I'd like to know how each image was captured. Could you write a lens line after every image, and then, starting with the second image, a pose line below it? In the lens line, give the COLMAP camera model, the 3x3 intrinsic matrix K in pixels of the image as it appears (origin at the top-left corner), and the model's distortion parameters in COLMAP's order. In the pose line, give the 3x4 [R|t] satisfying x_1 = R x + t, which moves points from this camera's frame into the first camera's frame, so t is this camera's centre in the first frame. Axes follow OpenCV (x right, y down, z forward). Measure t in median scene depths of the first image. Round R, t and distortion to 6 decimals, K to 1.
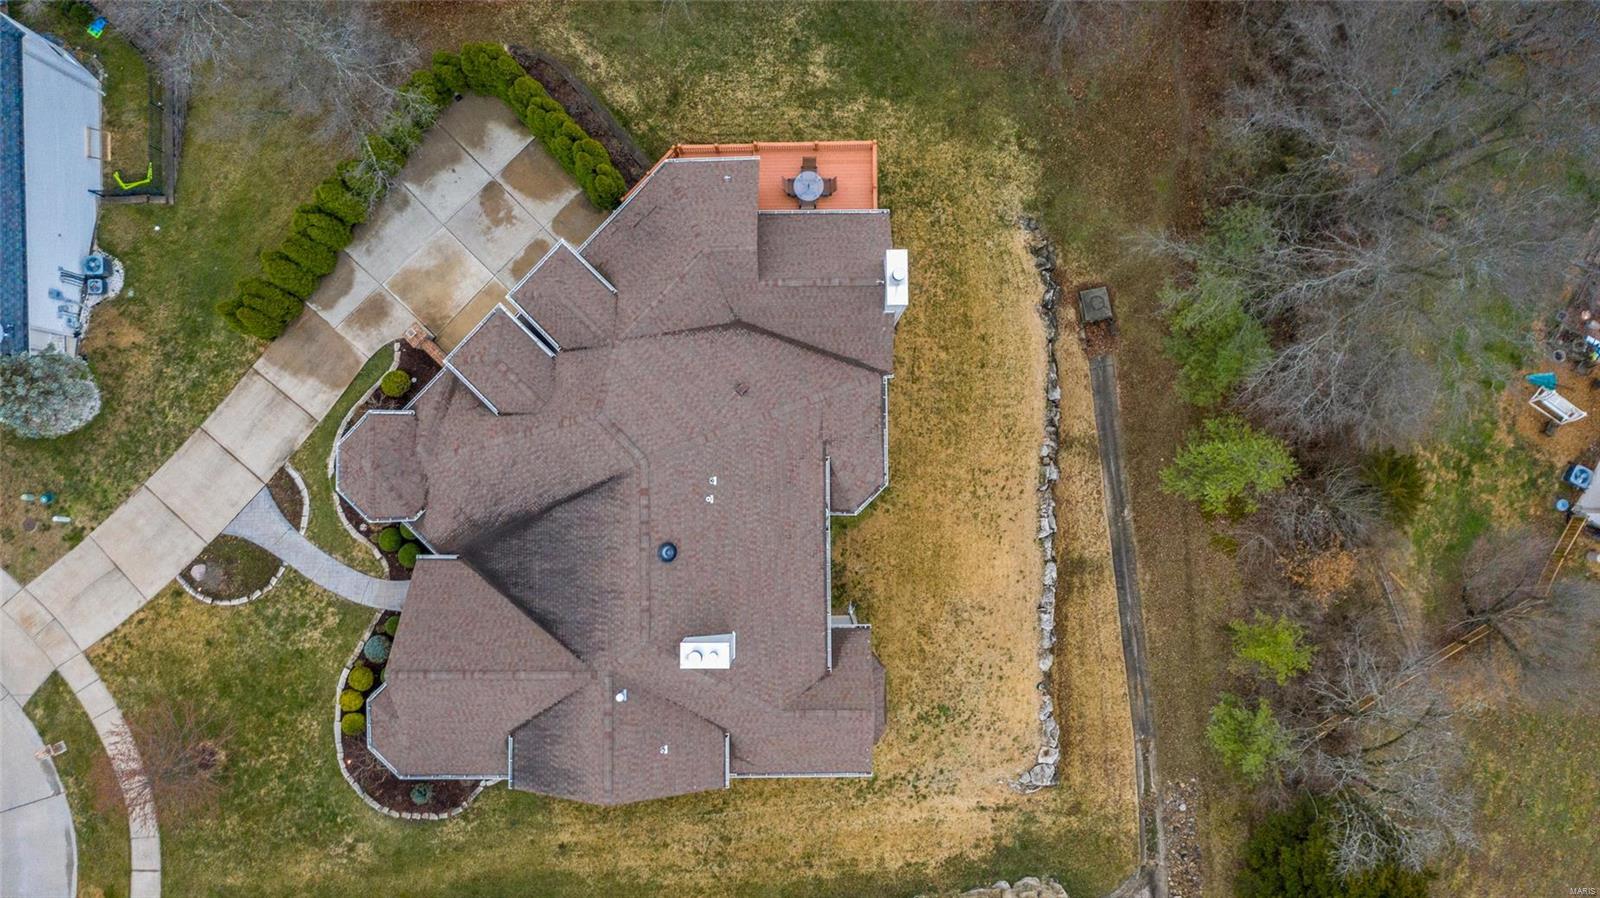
lens RADIAL K [[1288.4, 0, 803.8], [0, 1288.4, 448.6], [0, 0, 1]] dist [-0.006382, 0.014514]
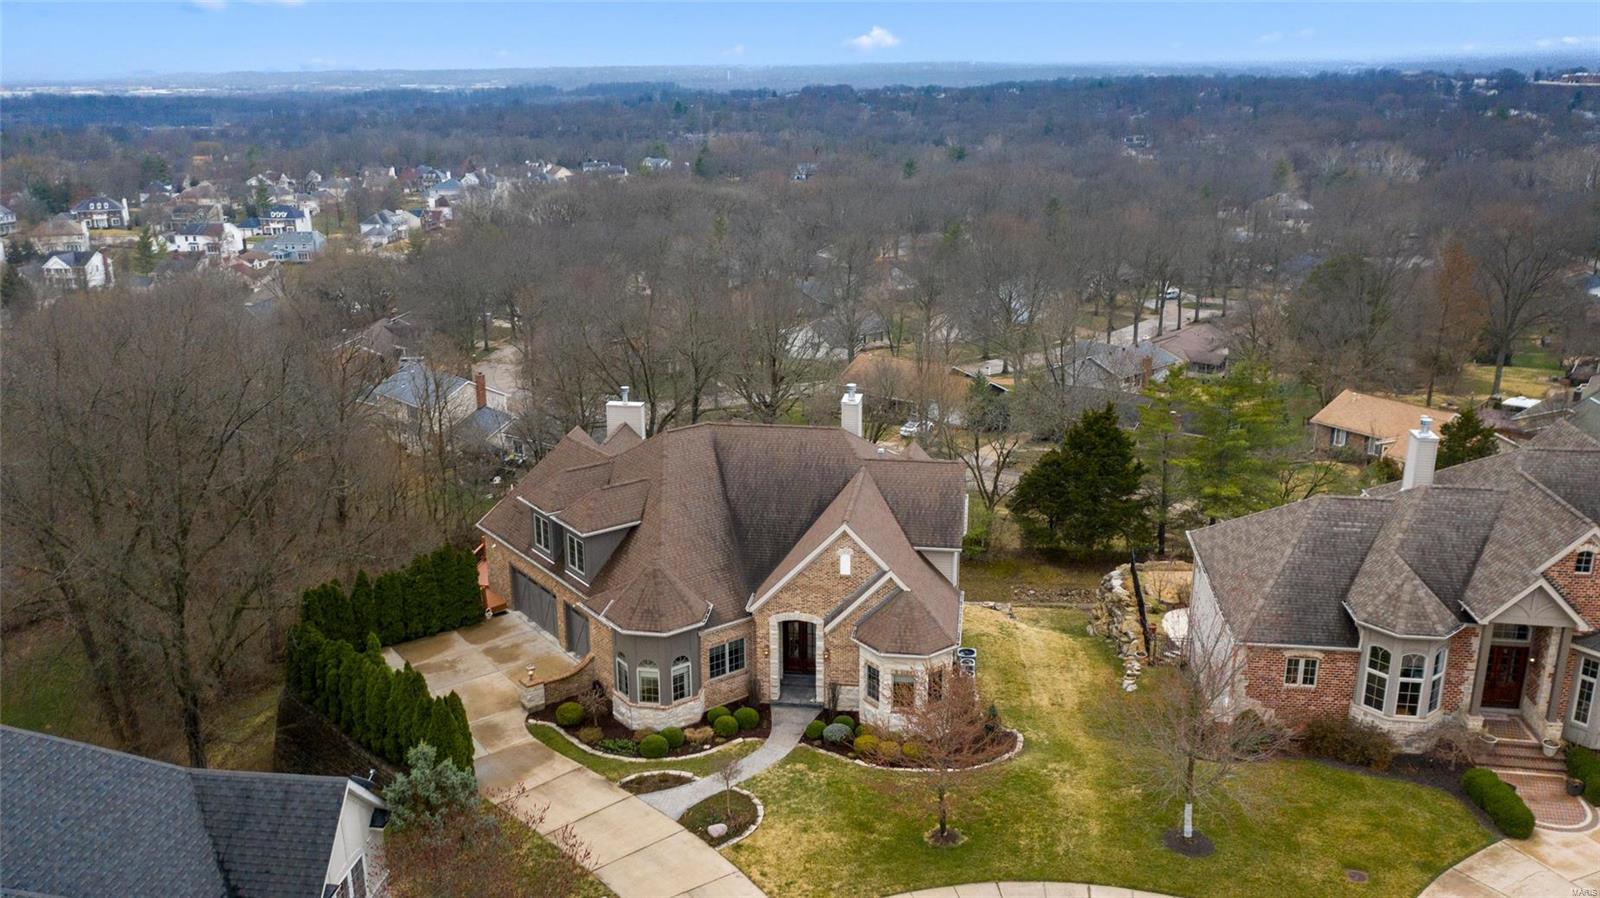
lens RADIAL K [[1288.4, 0, 796.3], [0, 1288.4, 440.3], [0, 0, 1]] dist [-0.006382, 0.014514]
pose [[0.150433, -0.277943, 0.948745, -1.117648], [0.988477, 0.058640, -0.139554, 0.234424], [-0.016847, 0.958806, 0.283562, 0.504103]]
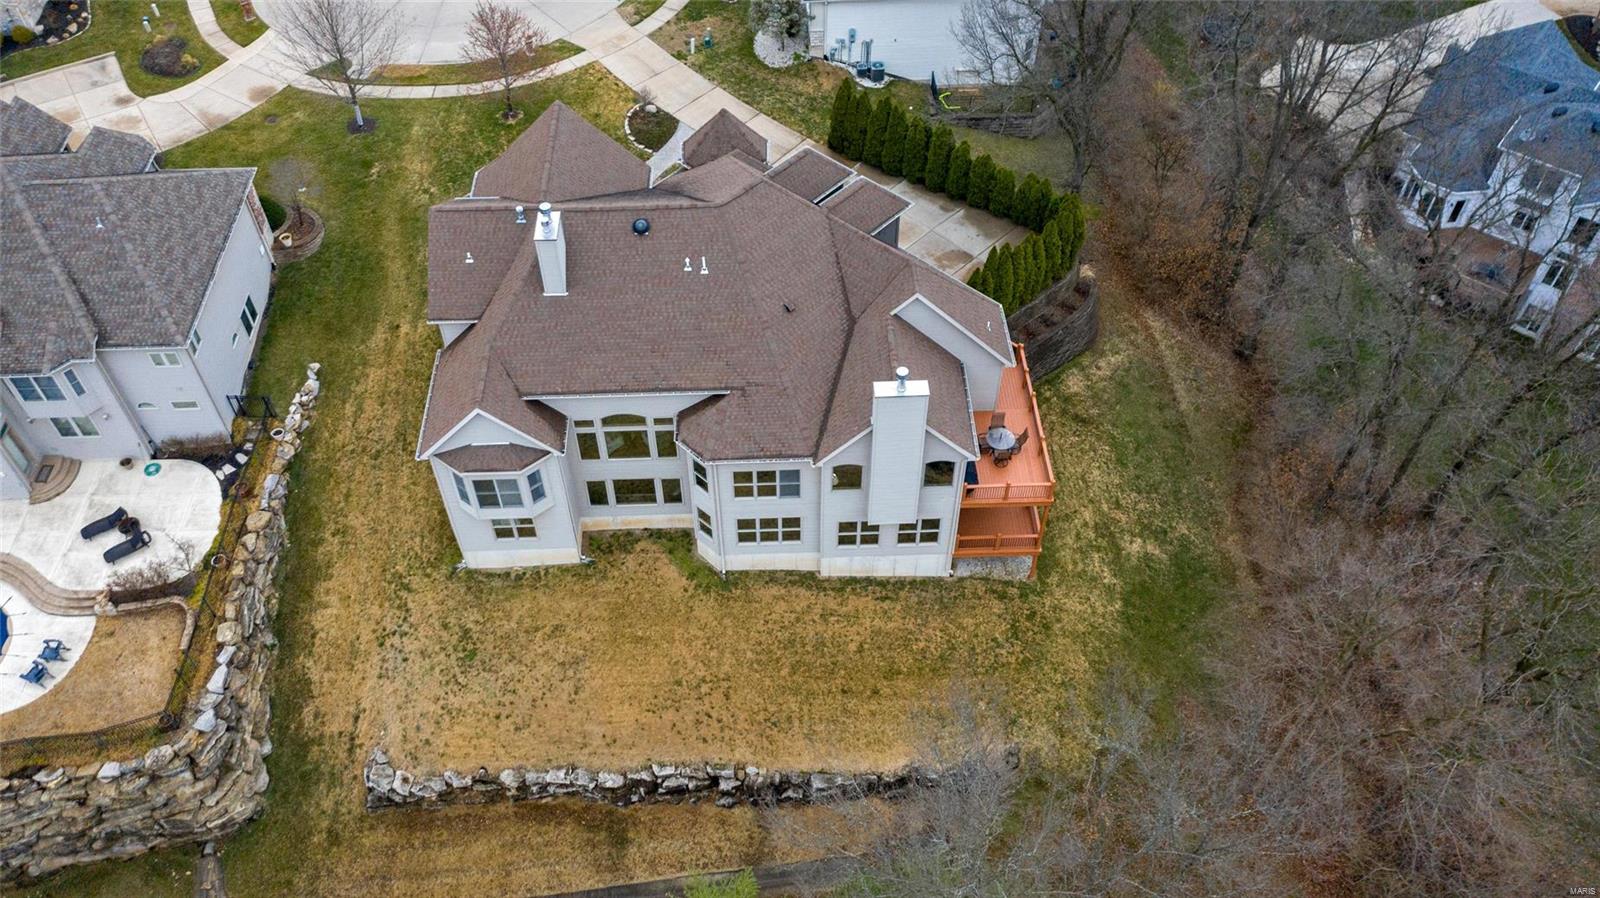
lens RADIAL K [[1288.4, 0, 789.3], [0, 1288.4, 448.0], [0, 0, 1]] dist [-0.006382, 0.014514]
pose [[0.024131, 0.755819, -0.654335, 0.639507], [-0.999173, 0.039660, 0.008962, -0.043166], [0.032724, 0.653578, 0.756151, 0.216080]]
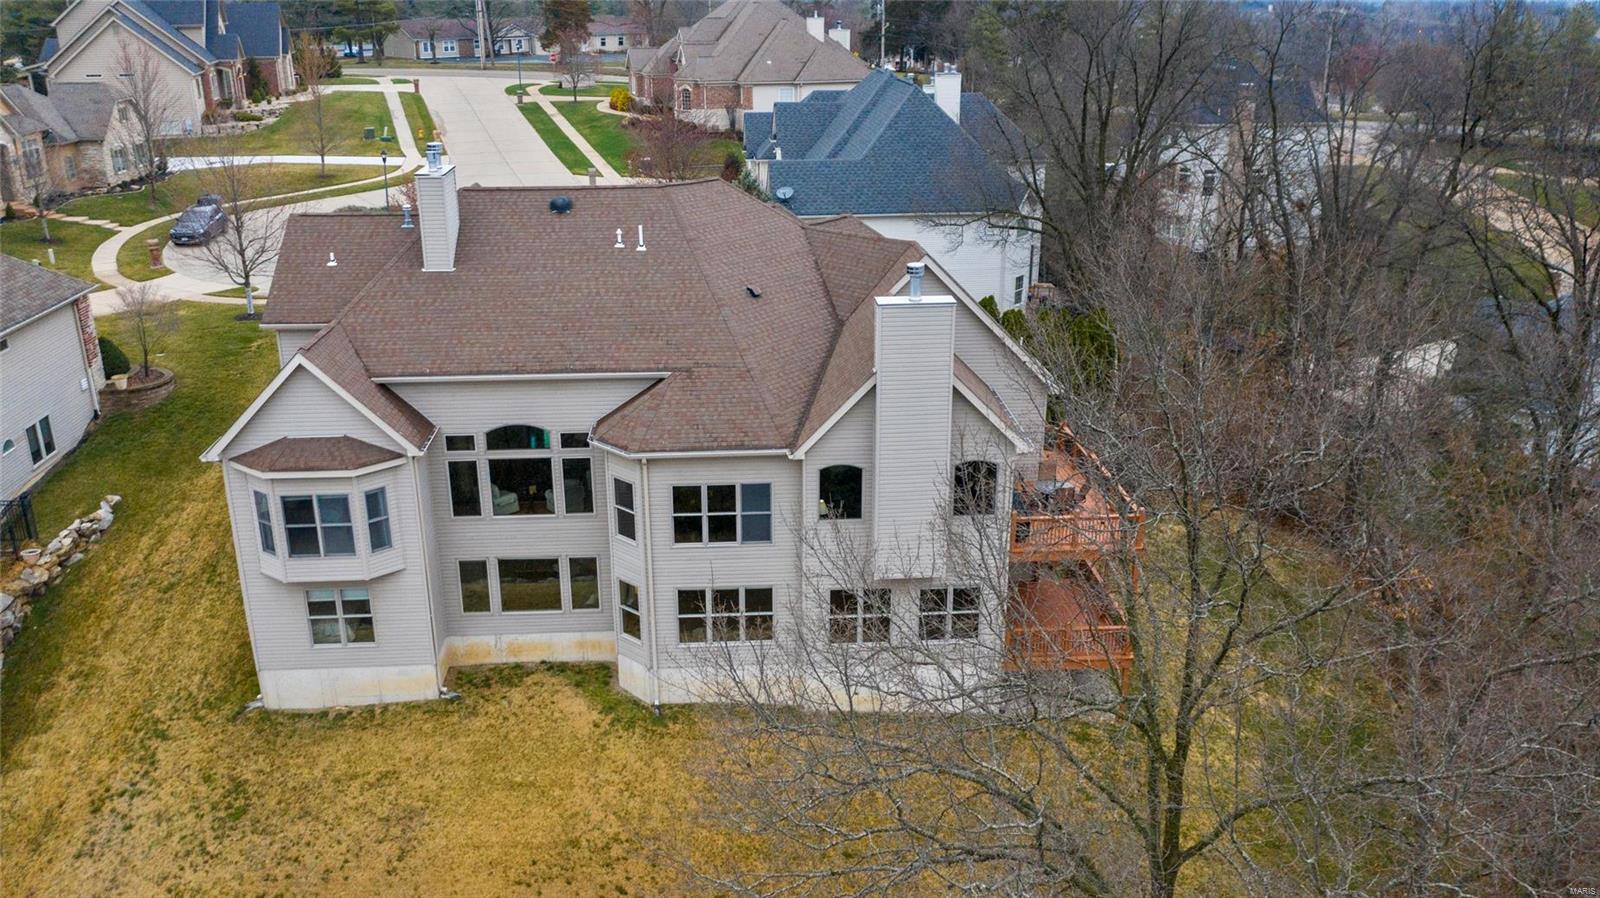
lens RADIAL K [[1288.4, 0, 797.1], [0, 1288.4, 436.8], [0, 0, 1]] dist [-0.006382, 0.014514]
pose [[0.054635, 0.338148, -0.939506, 0.631023], [-0.998111, 0.044971, -0.041857, -0.029471], [0.028097, 0.940018, 0.339967, 0.687793]]
